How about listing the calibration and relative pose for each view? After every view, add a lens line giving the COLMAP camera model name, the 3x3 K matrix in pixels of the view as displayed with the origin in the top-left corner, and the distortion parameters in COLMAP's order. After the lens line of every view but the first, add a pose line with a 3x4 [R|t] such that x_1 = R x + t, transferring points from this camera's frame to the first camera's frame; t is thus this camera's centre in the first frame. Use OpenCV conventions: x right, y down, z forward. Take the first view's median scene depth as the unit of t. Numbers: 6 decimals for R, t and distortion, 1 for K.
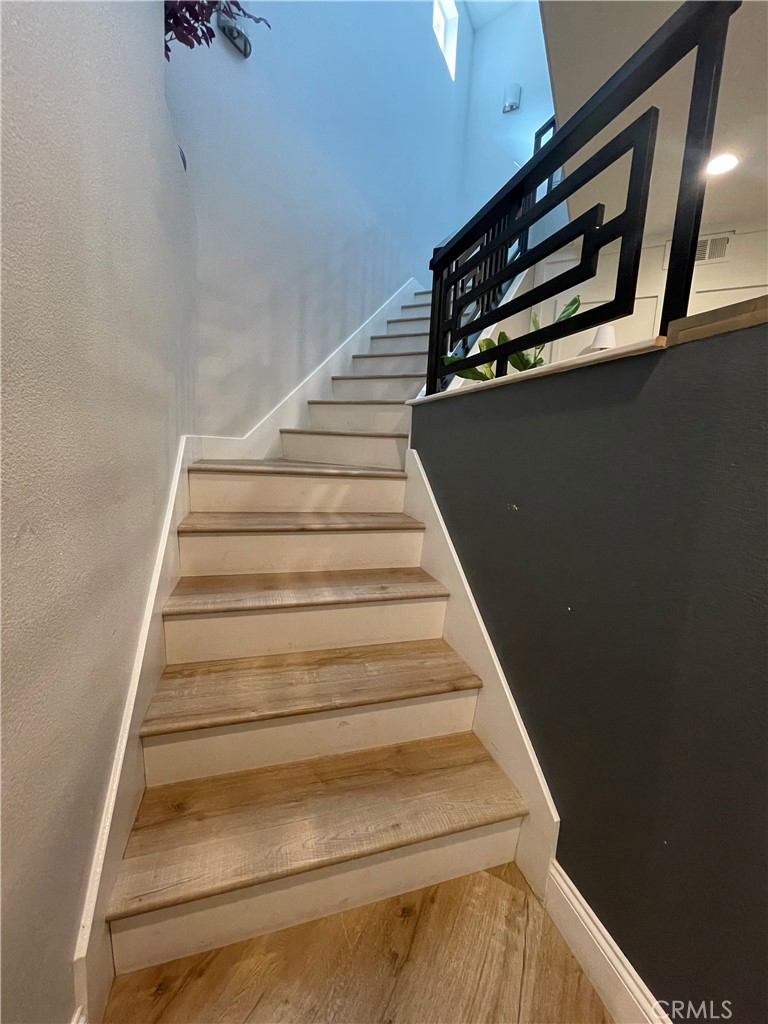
lens RADIAL K [[410.7, 0, 384.0], [0, 410.7, 512.0], [0, 0, 1]] dist [0.001020, -0.000009]
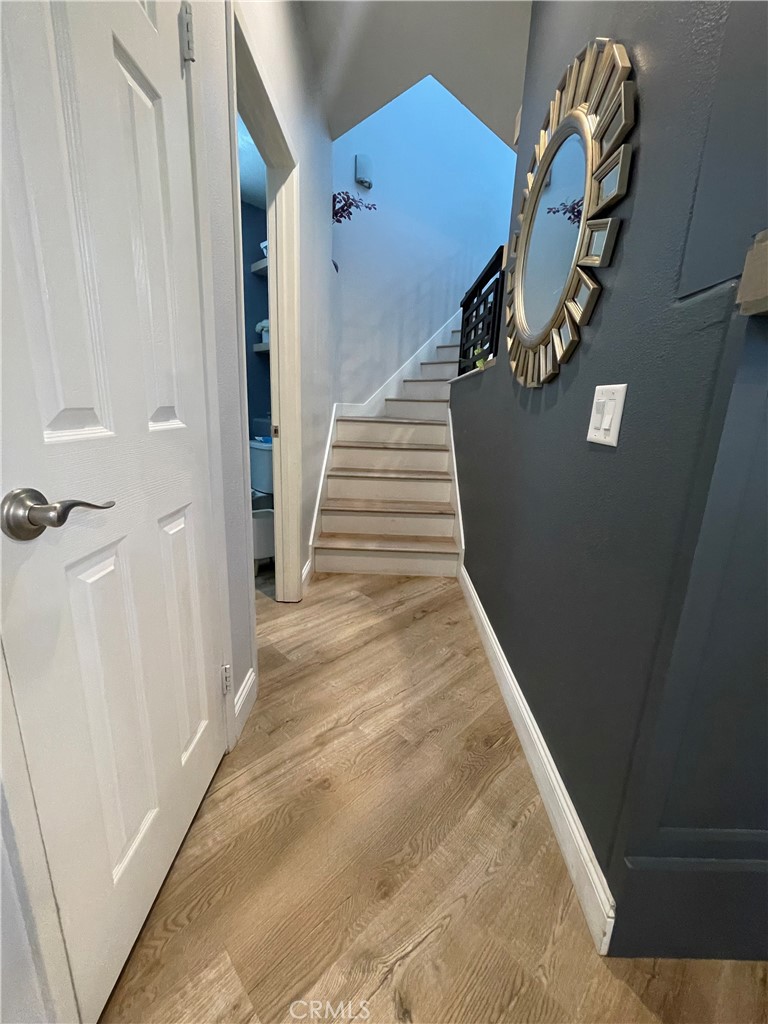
lens RADIAL K [[410.7, 0, 384.0], [0, 410.7, 512.0], [0, 0, 1]] dist [0.001020, -0.000009]
pose [[0.950548, 0.053779, -0.305886, 0.387306], [-0.028609, 0.995868, 0.086184, 0.160828], [0.309257, -0.073171, 0.948159, -0.872070]]
